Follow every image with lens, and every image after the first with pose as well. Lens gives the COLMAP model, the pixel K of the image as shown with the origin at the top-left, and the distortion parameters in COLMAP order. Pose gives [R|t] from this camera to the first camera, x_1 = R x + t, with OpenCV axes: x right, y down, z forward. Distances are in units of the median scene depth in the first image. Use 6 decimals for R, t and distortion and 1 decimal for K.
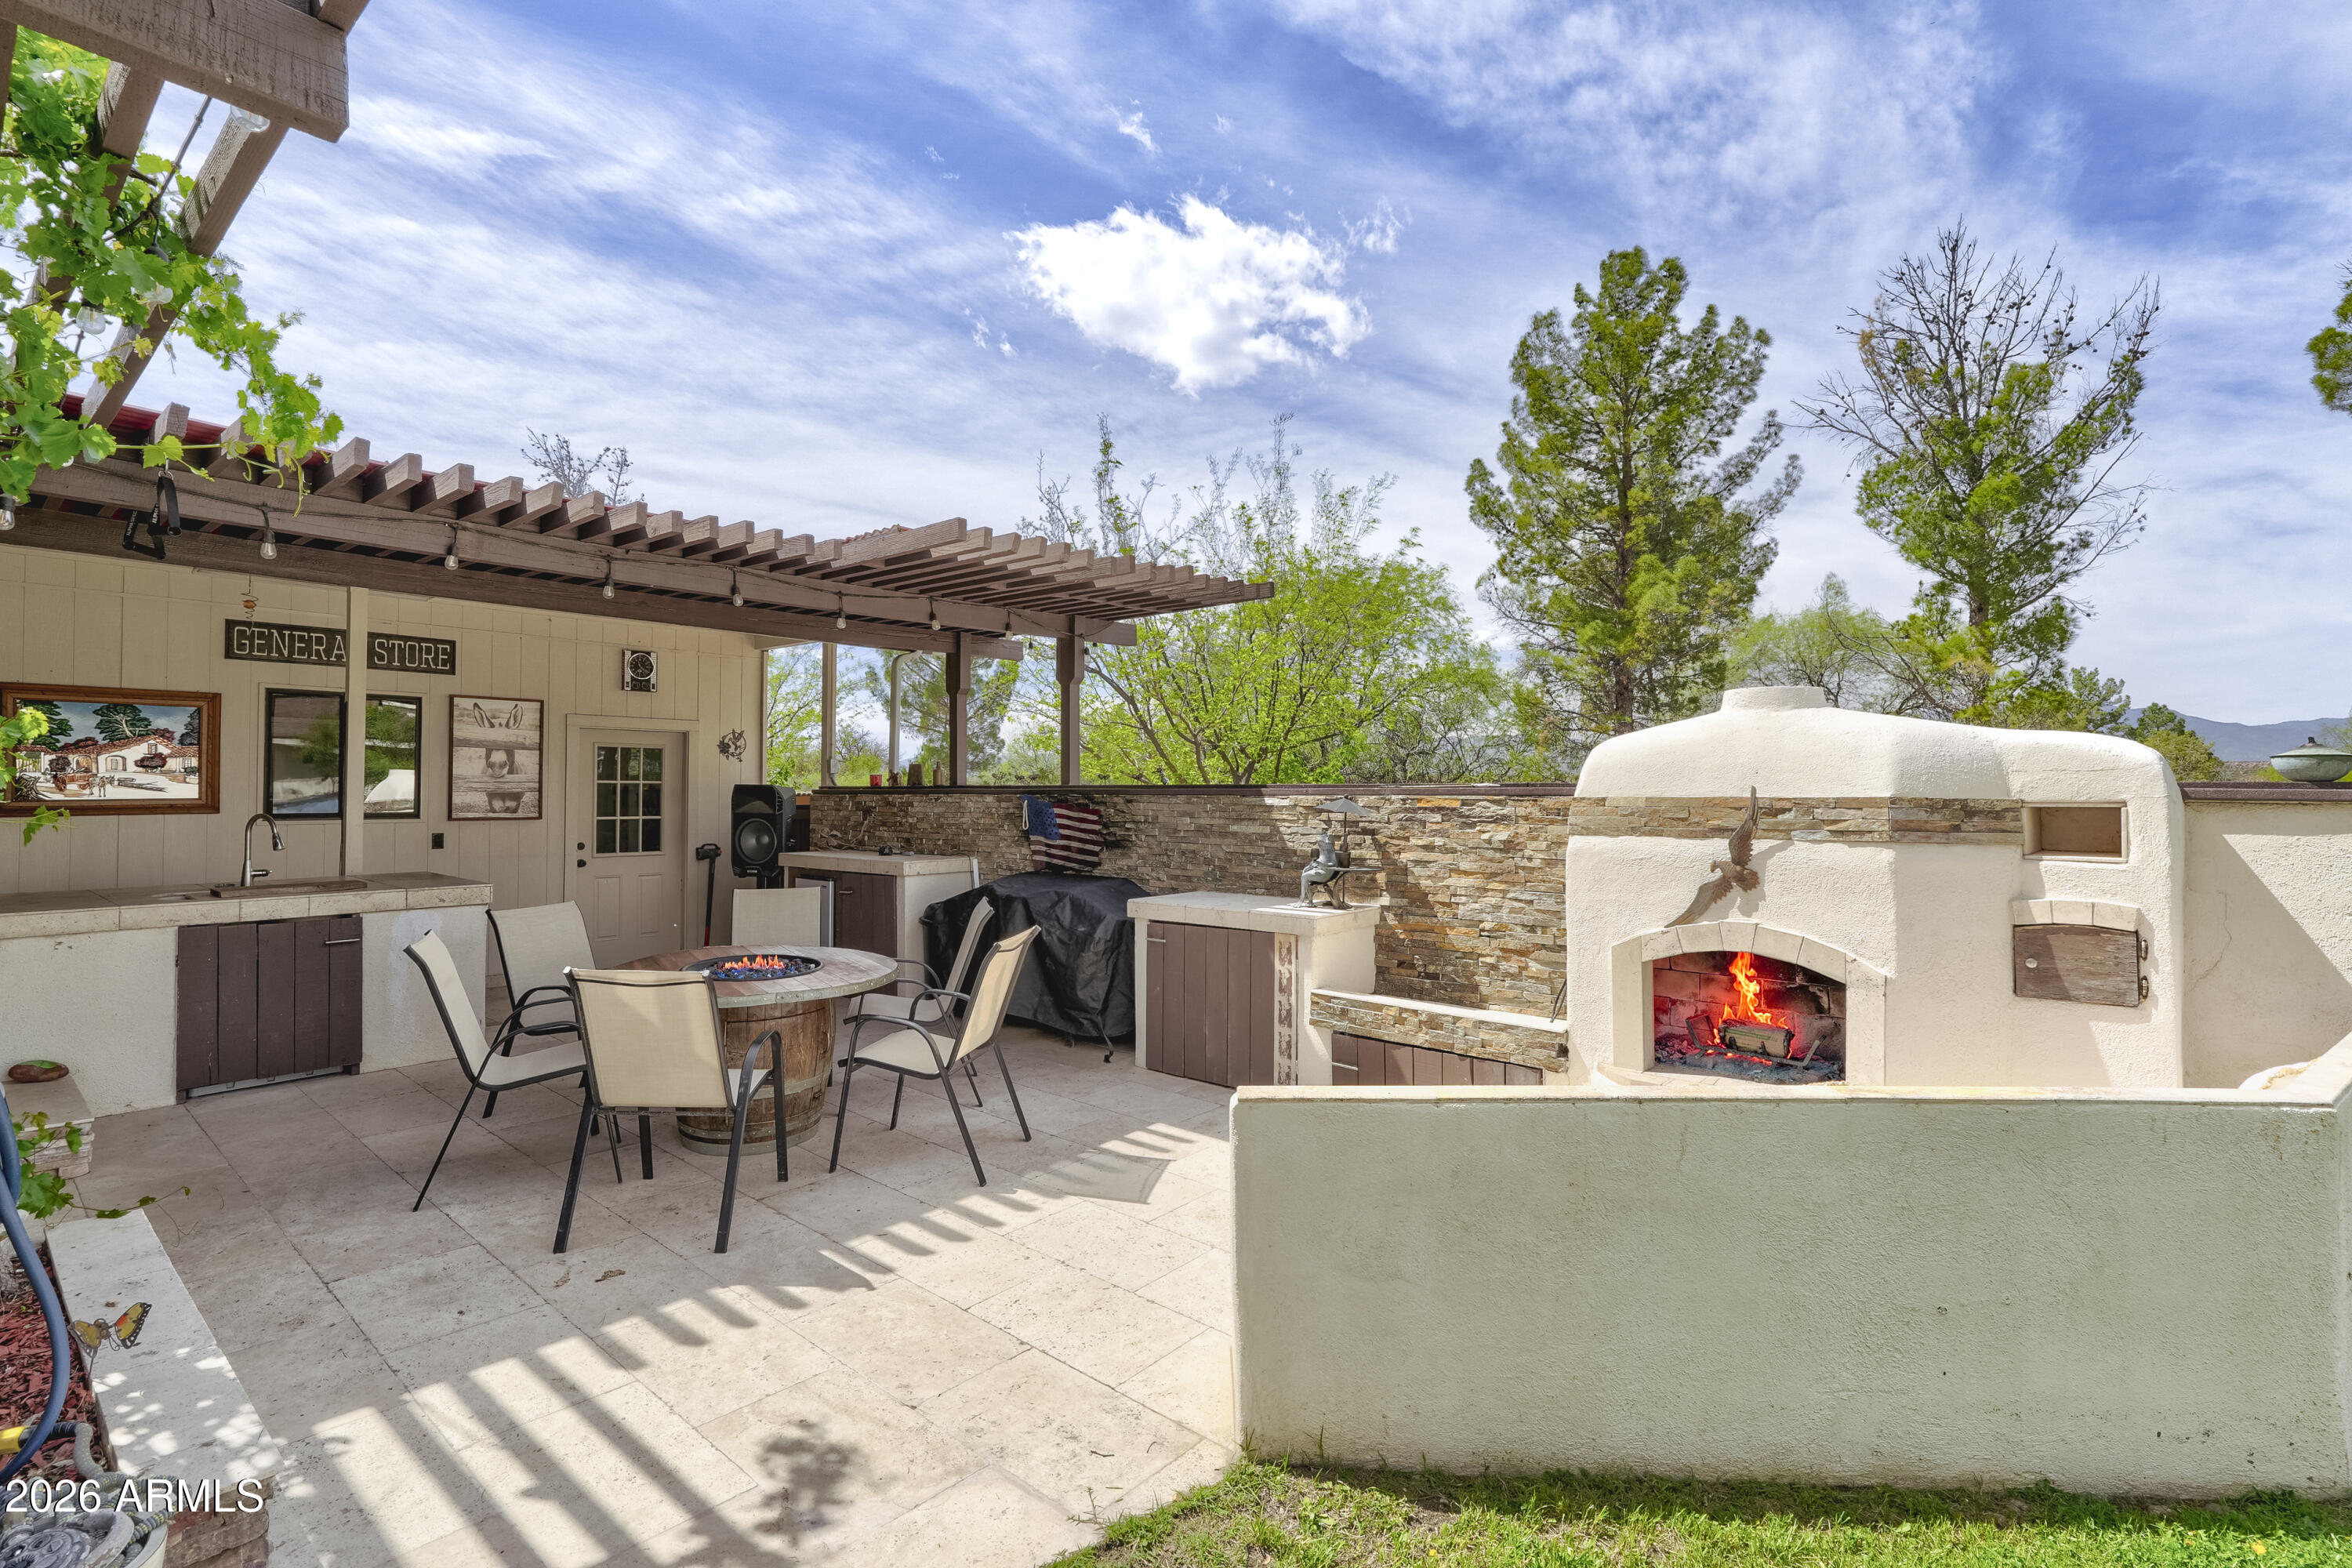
lens RADIAL K [[1087.6, 0, 1190.4], [0, 1087.6, 775.8], [0, 0, 1]] dist [-0.012251, 0.009055]
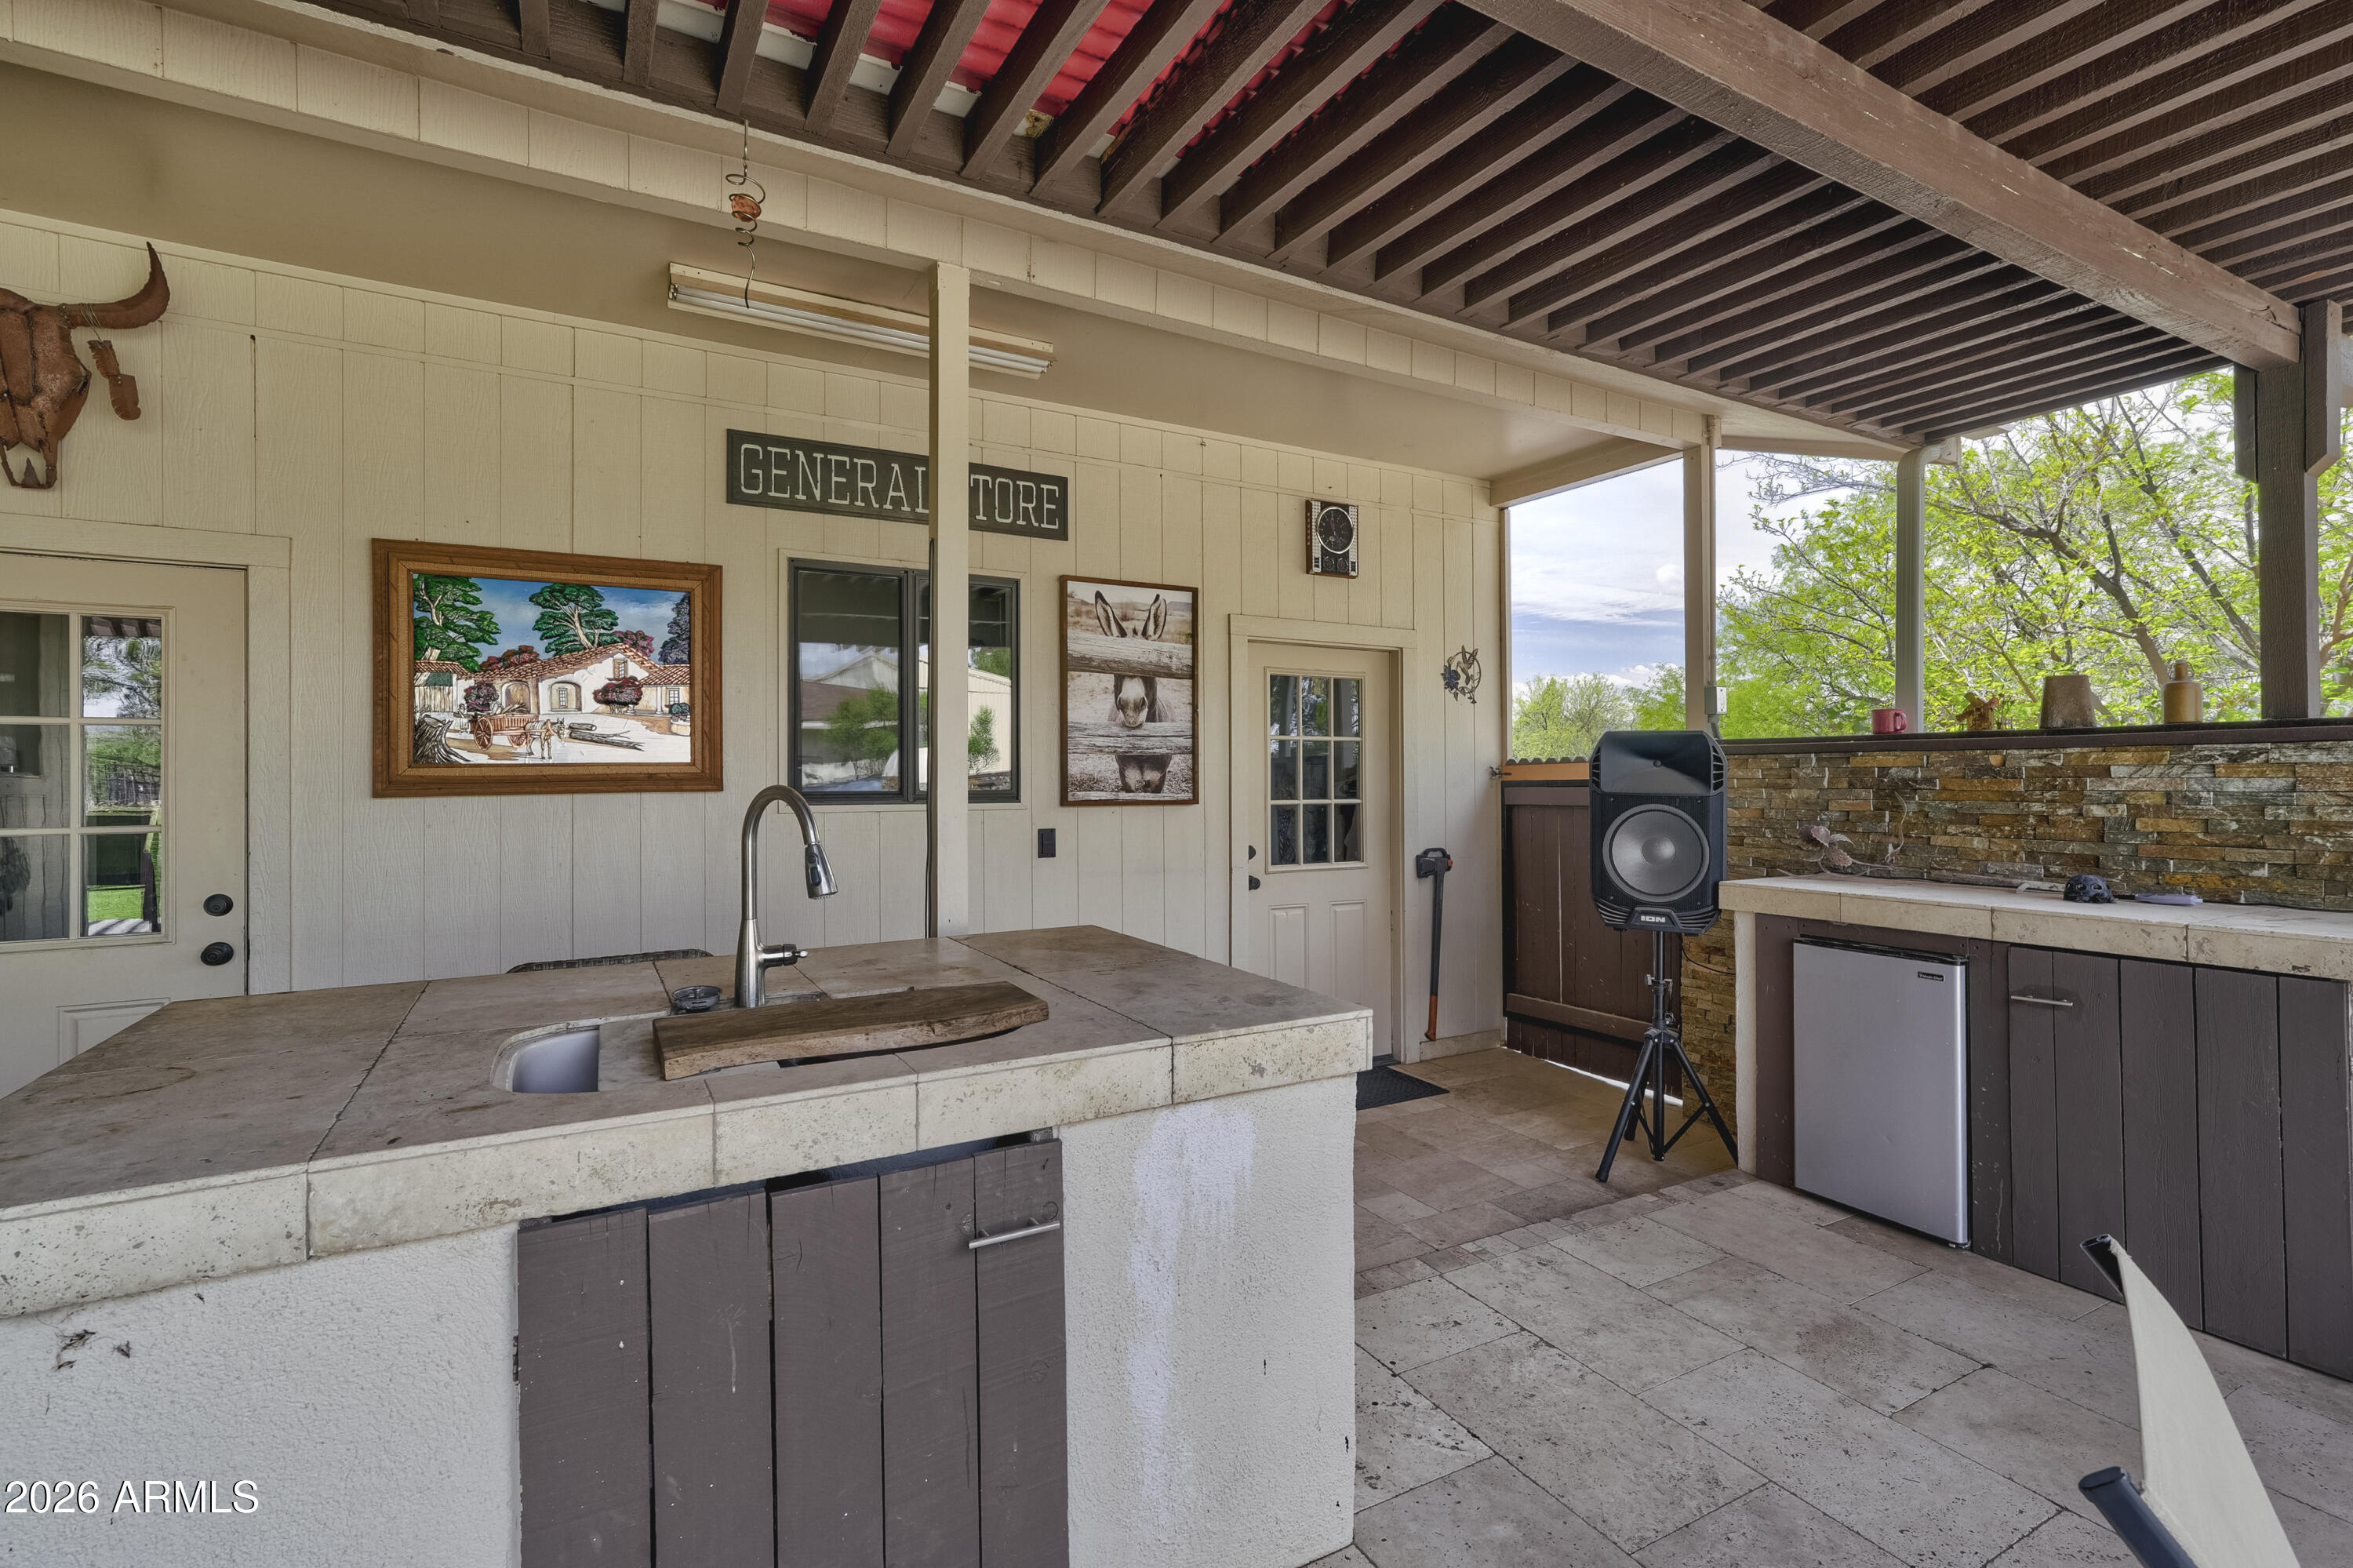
lens RADIAL K [[1088.1, 0, 1176.8], [0, 1088.1, 783.6], [0, 0, 1]] dist [-0.012251, 0.009055]
pose [[0.931998, -0.001480, -0.362461, -0.503317], [0.009223, 0.999765, 0.019634, 0.023141], [0.362346, -0.021641, 0.931792, 0.593656]]
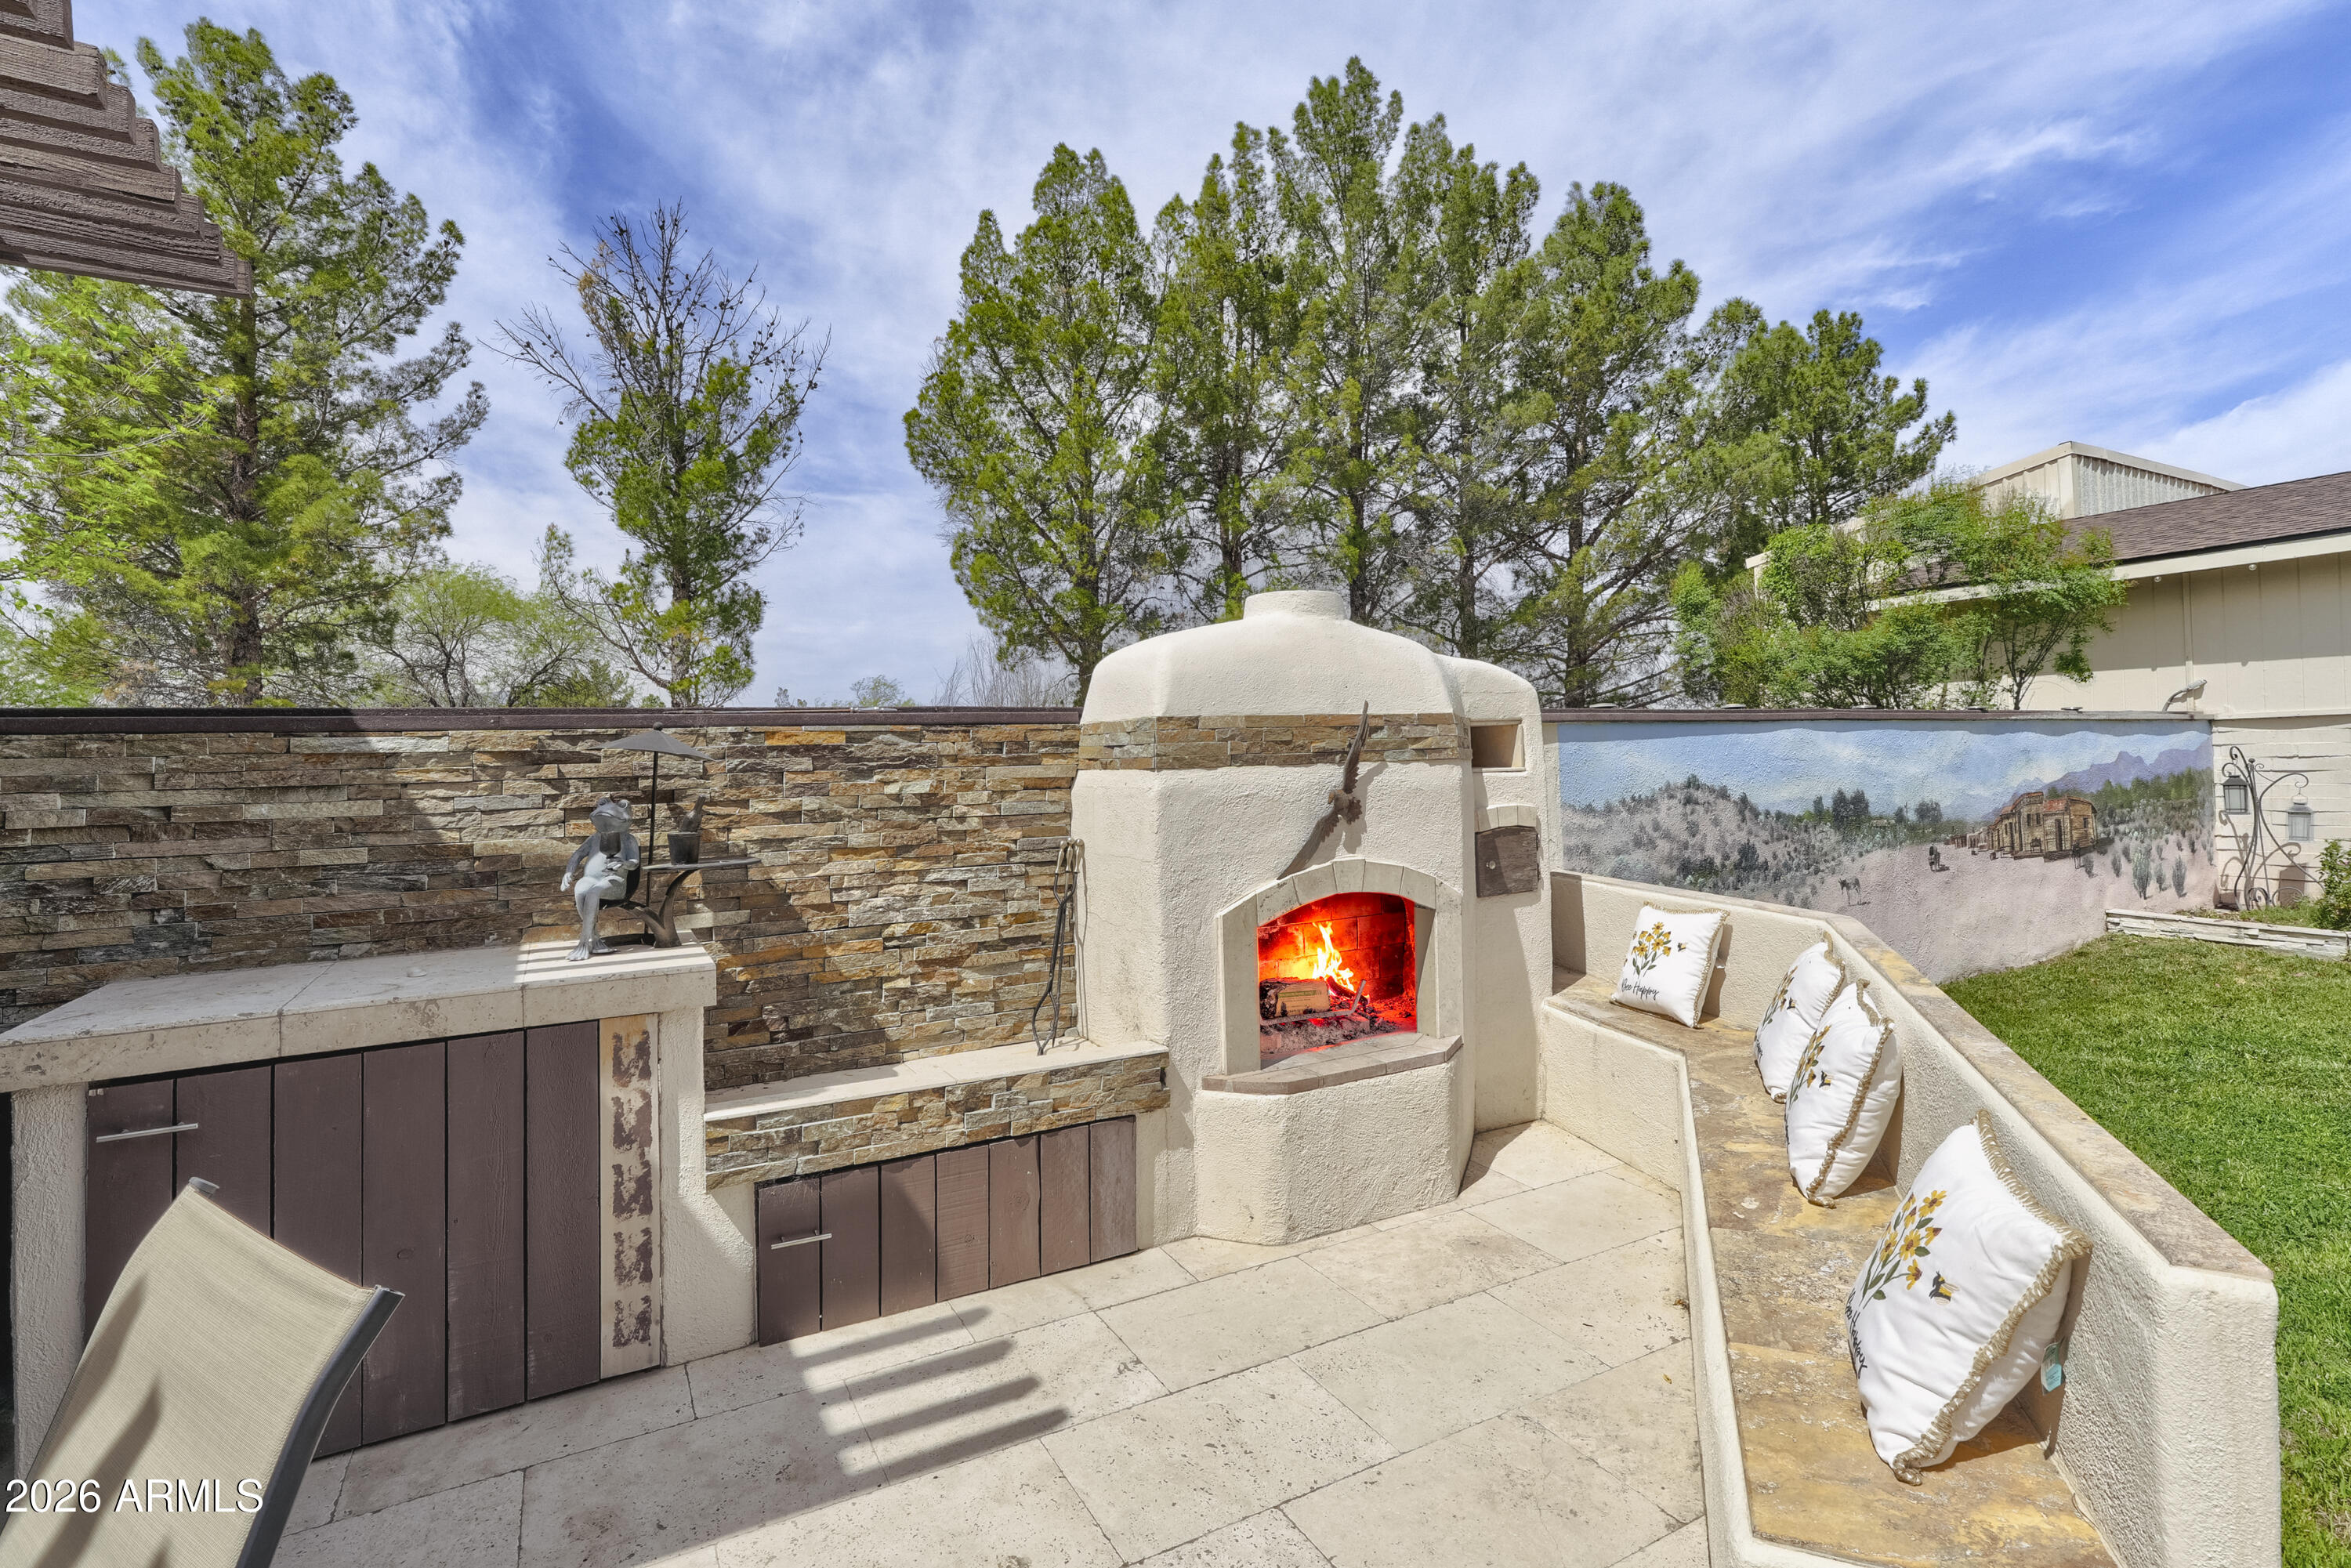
lens RADIAL K [[1087.1, 0, 1165.6], [0, 1087.1, 773.4], [0, 0, 1]] dist [-0.012251, 0.009055]
pose [[0.363891, -0.025383, 0.931096, -0.191138], [0.013461, 0.999668, 0.021991, 0.025761], [-0.931344, 0.004531, 0.364112, 0.462204]]
